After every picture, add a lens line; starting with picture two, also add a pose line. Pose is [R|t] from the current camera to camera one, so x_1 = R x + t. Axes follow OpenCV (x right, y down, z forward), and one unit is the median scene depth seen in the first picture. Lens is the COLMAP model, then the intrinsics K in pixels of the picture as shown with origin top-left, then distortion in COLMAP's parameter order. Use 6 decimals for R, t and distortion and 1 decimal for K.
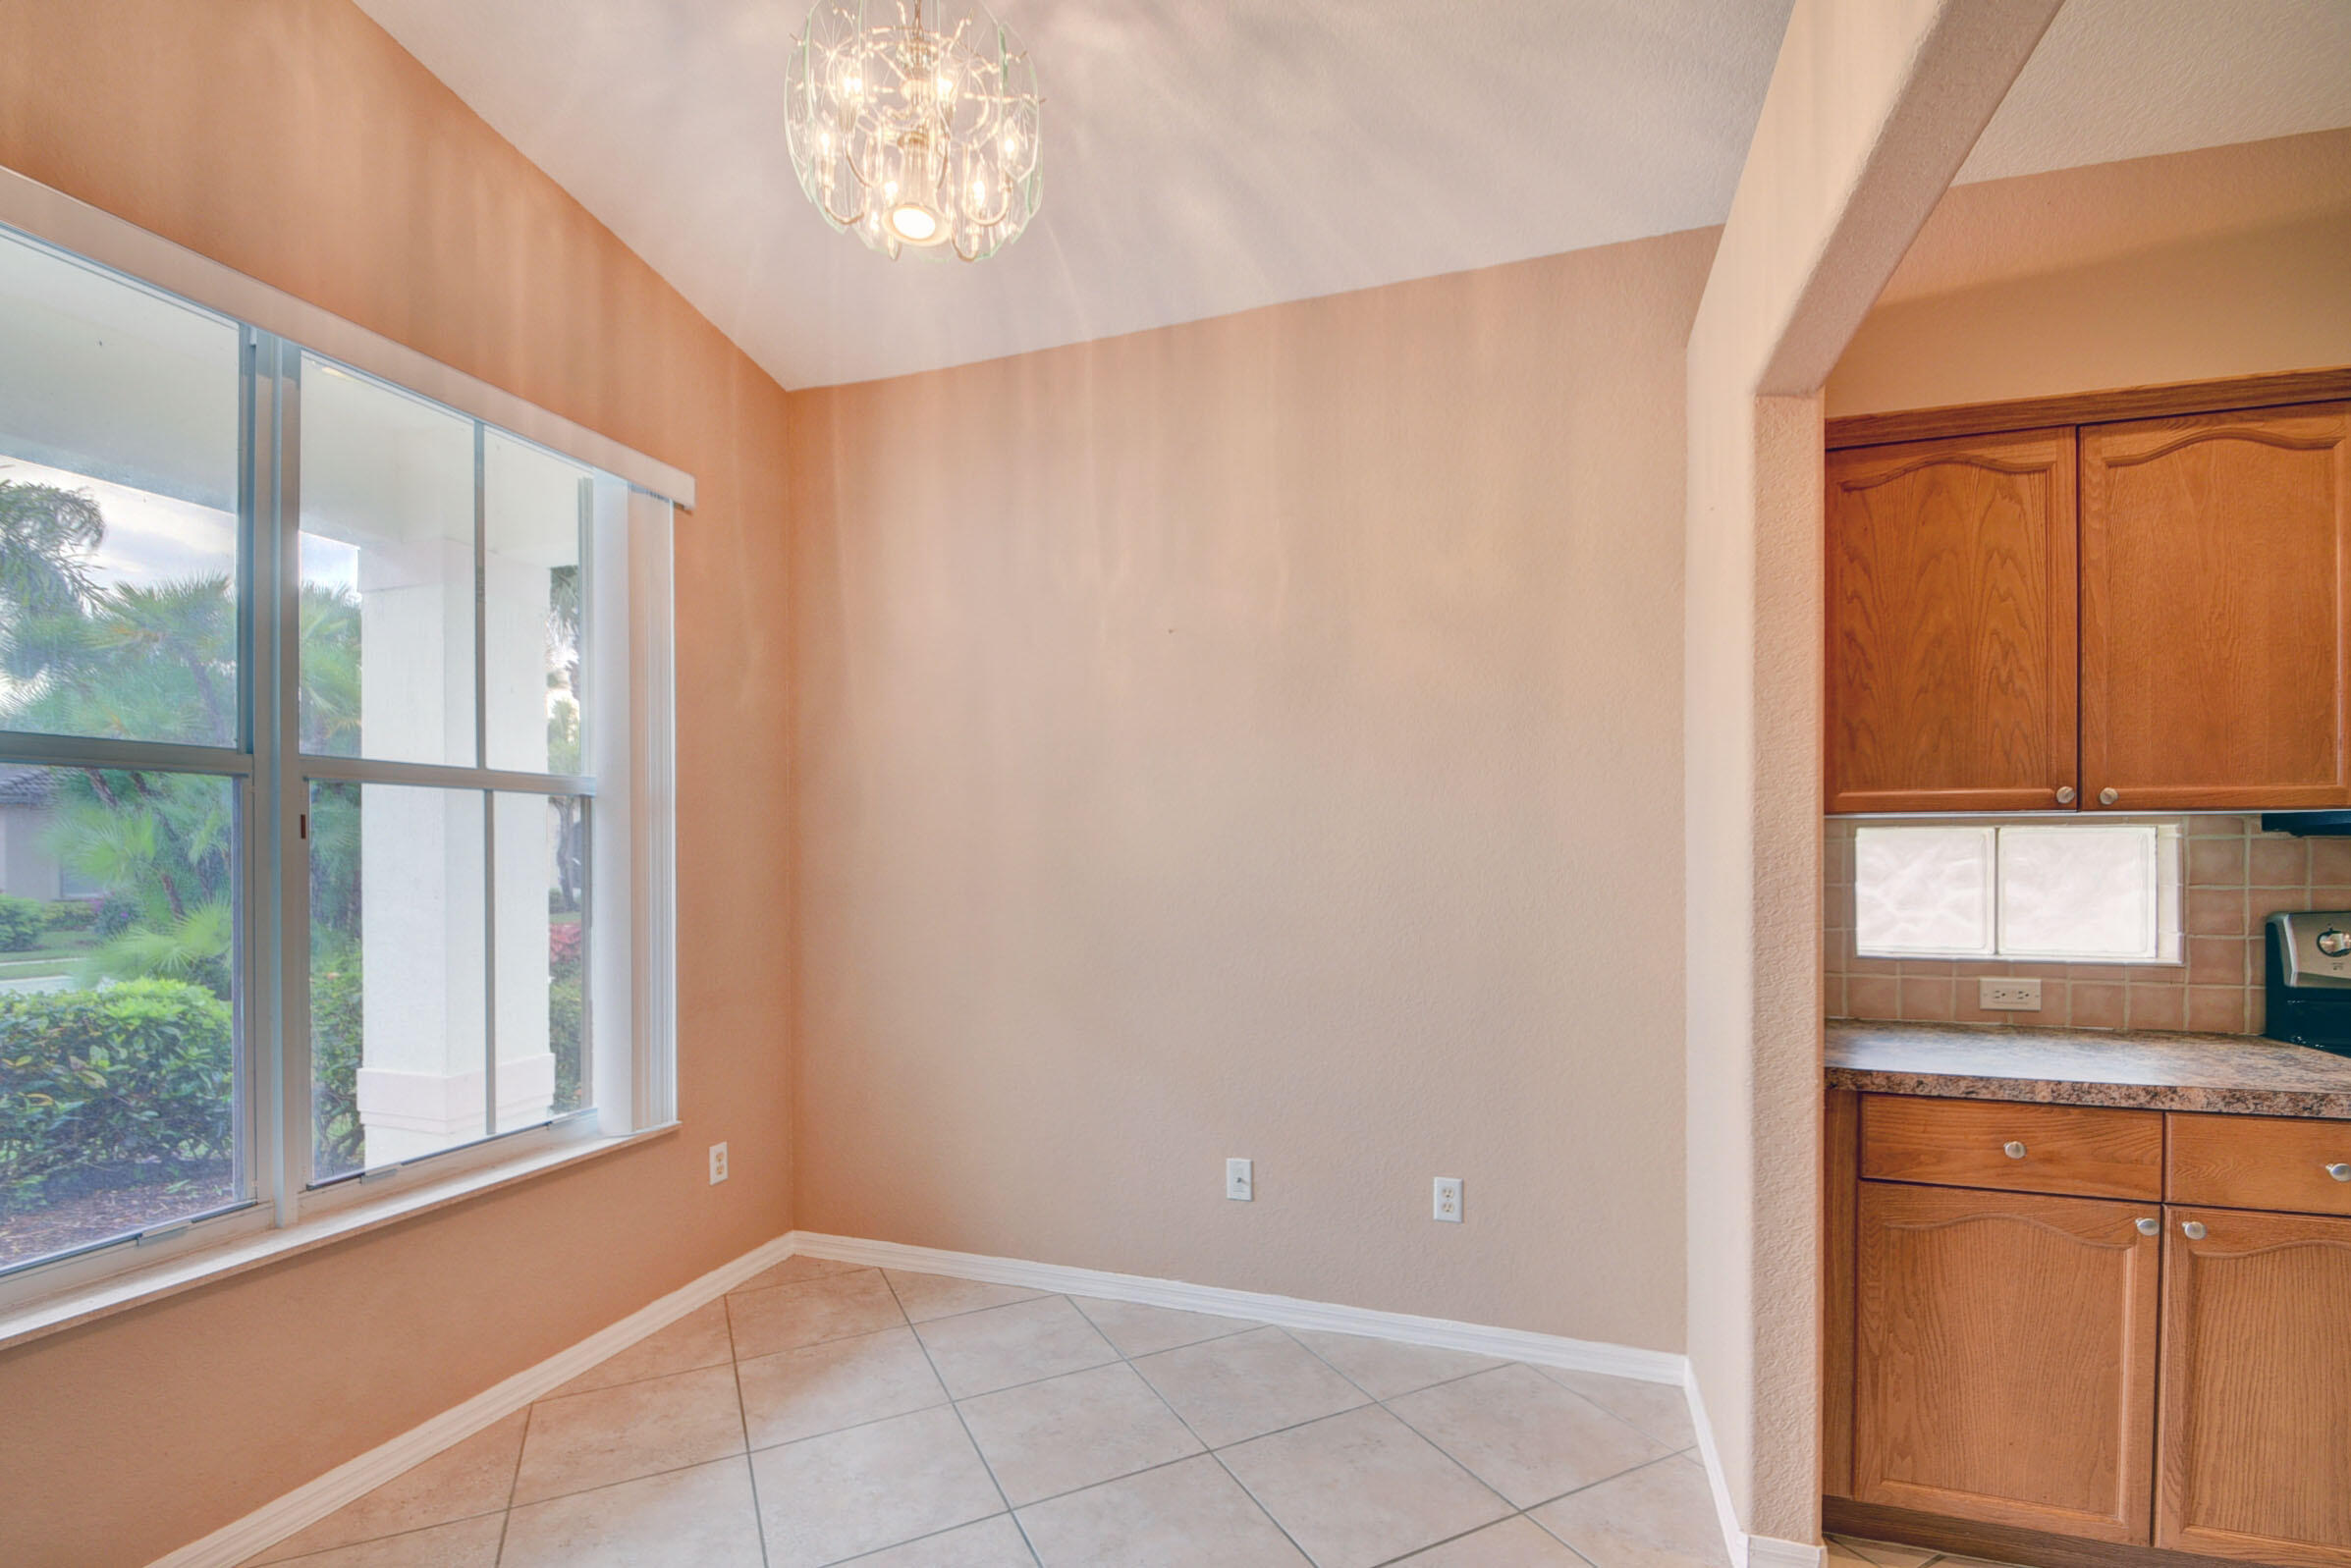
lens RADIAL K [[1033.9, 0, 1160.5], [0, 1033.9, 859.8], [0, 0, 1]] dist [0.008834, -0.014551]
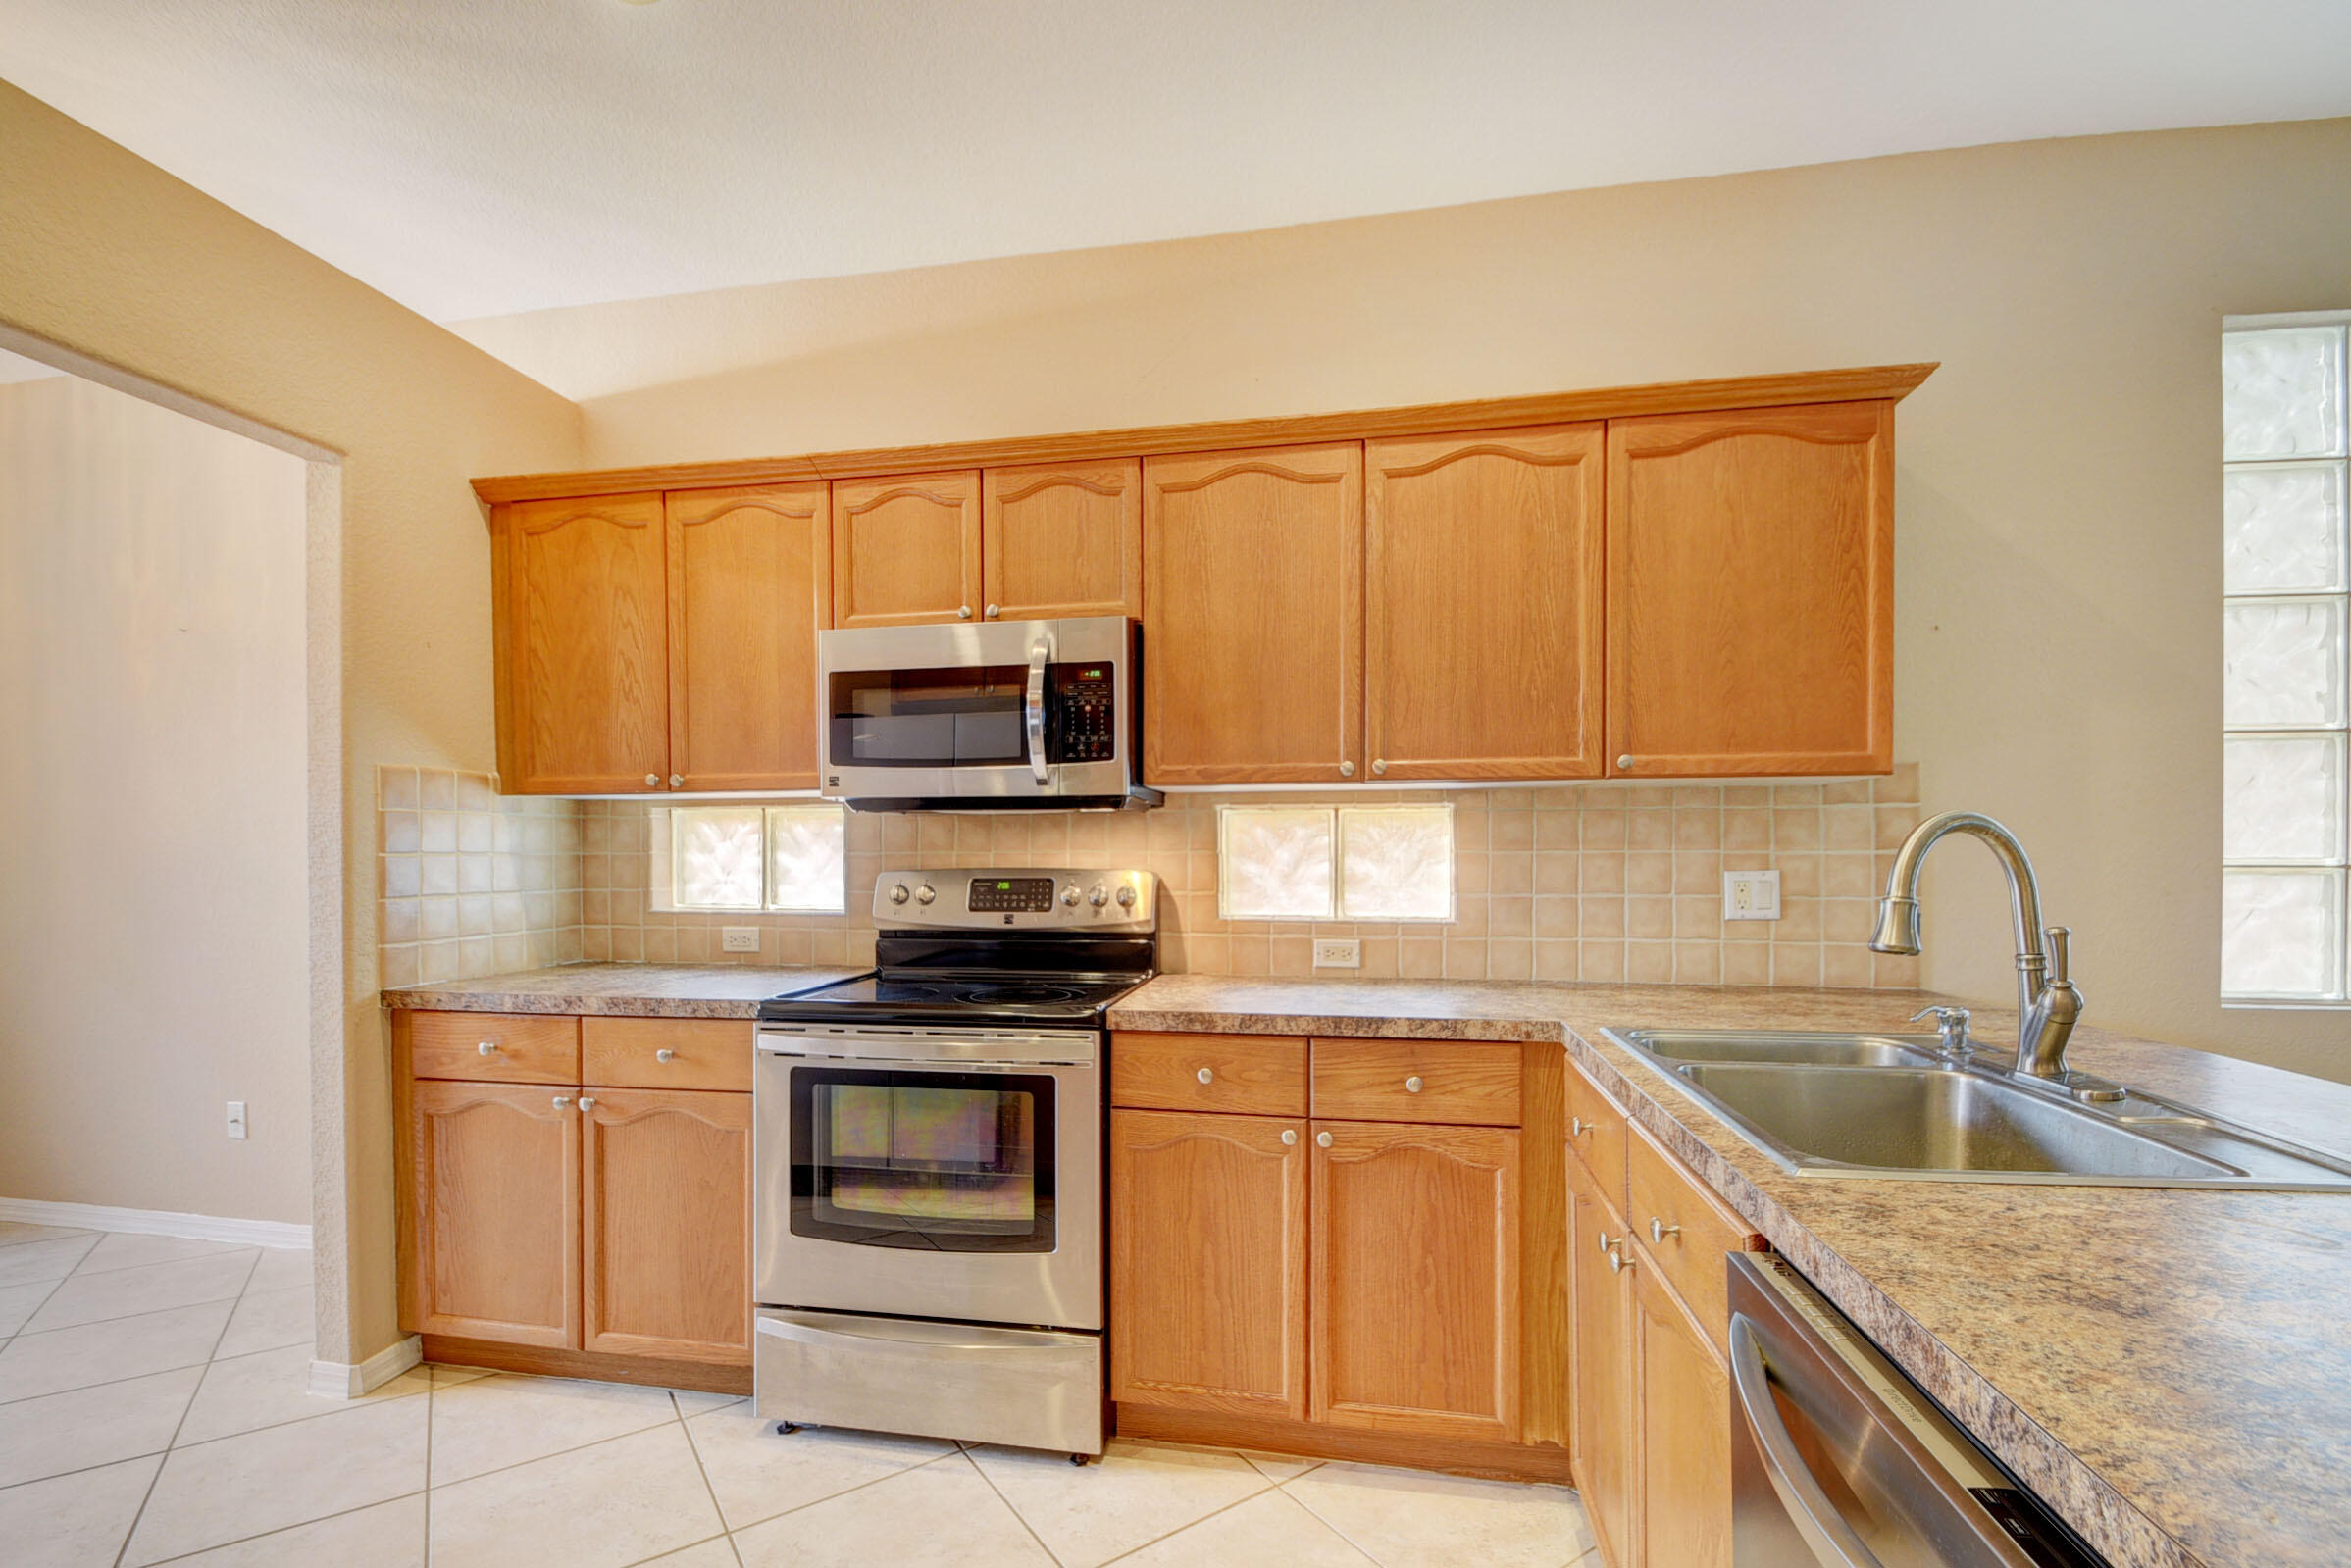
lens RADIAL K [[1033.9, 0, 1160.5], [0, 1033.9, 859.8], [0, 0, 1]] dist [0.008834, -0.014551]
pose [[0.989055, 0.000102, 0.147546, 1.265277], [0.000034, 1.000000, -0.000916, 0.037331], [-0.147546, 0.000911, 0.989055, -0.357995]]
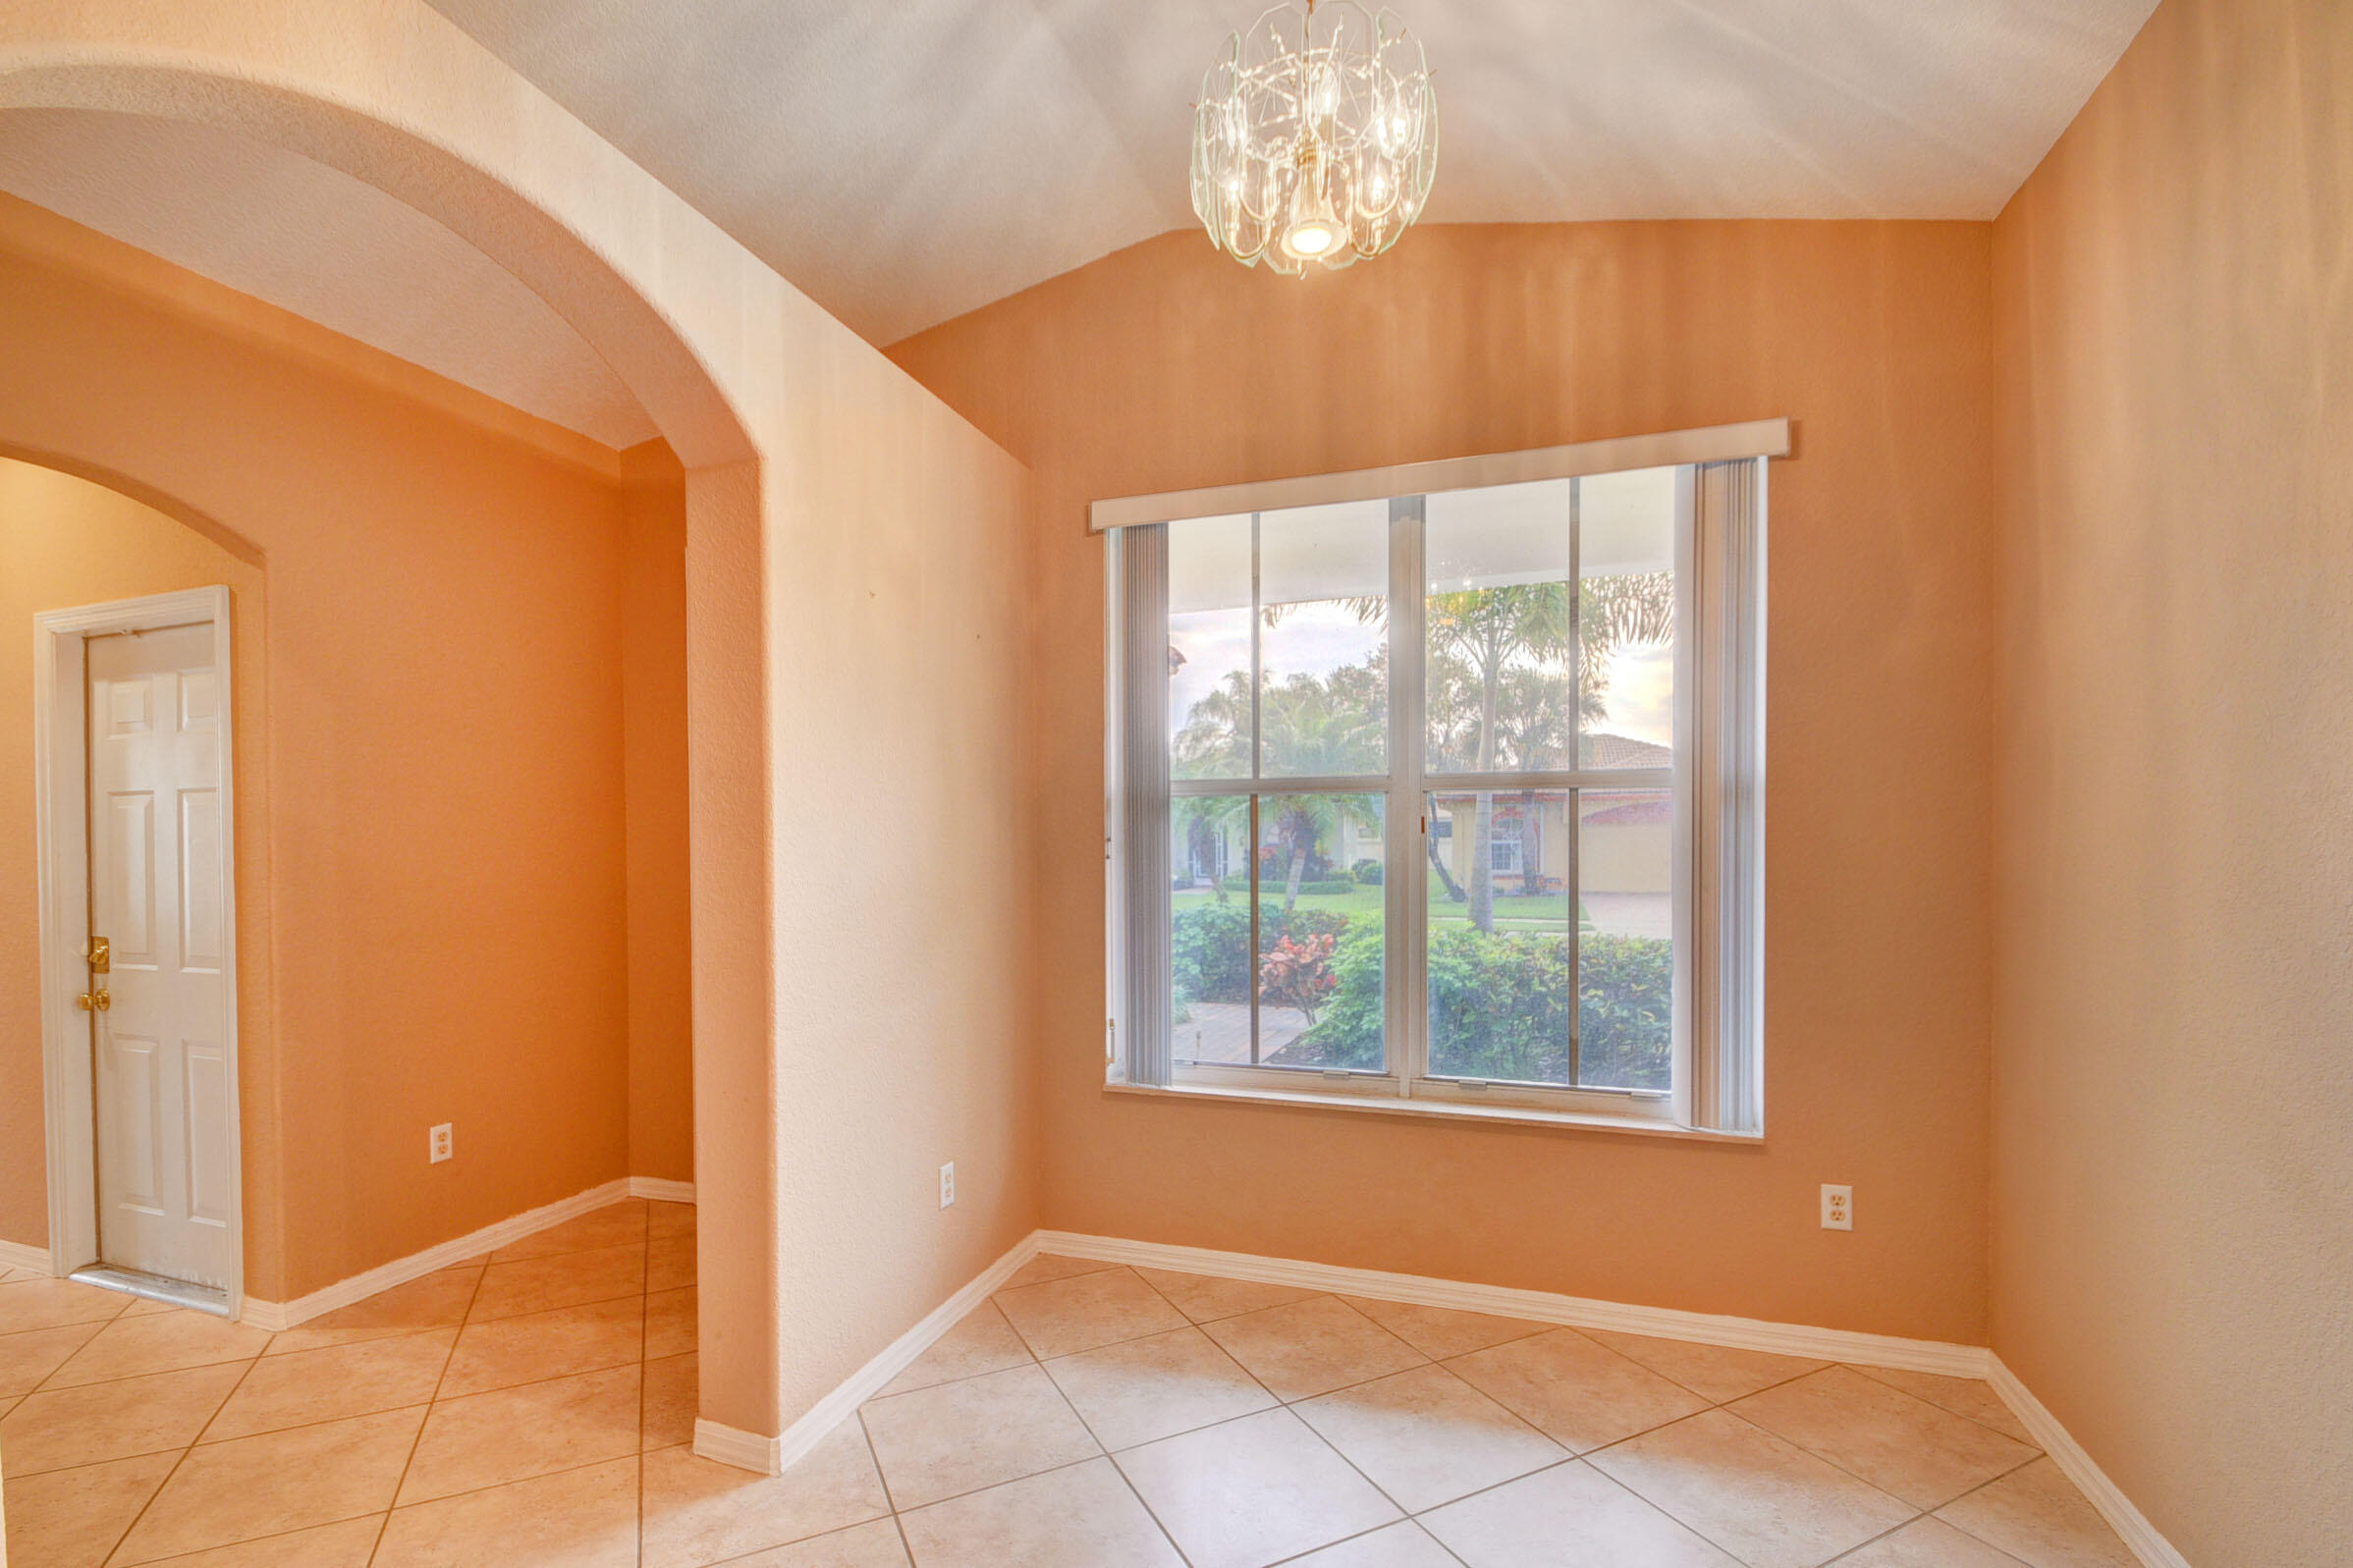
lens RADIAL K [[1034.8, 0, 1161.5], [0, 1034.8, 859.9], [0, 0, 1]] dist [0.008834, -0.014551]
pose [[-0.005540, 0.018929, -0.999805, 0.633189], [-0.003908, 0.999813, 0.018950, -0.009483], [0.999977, 0.004012, -0.005465, 0.672961]]
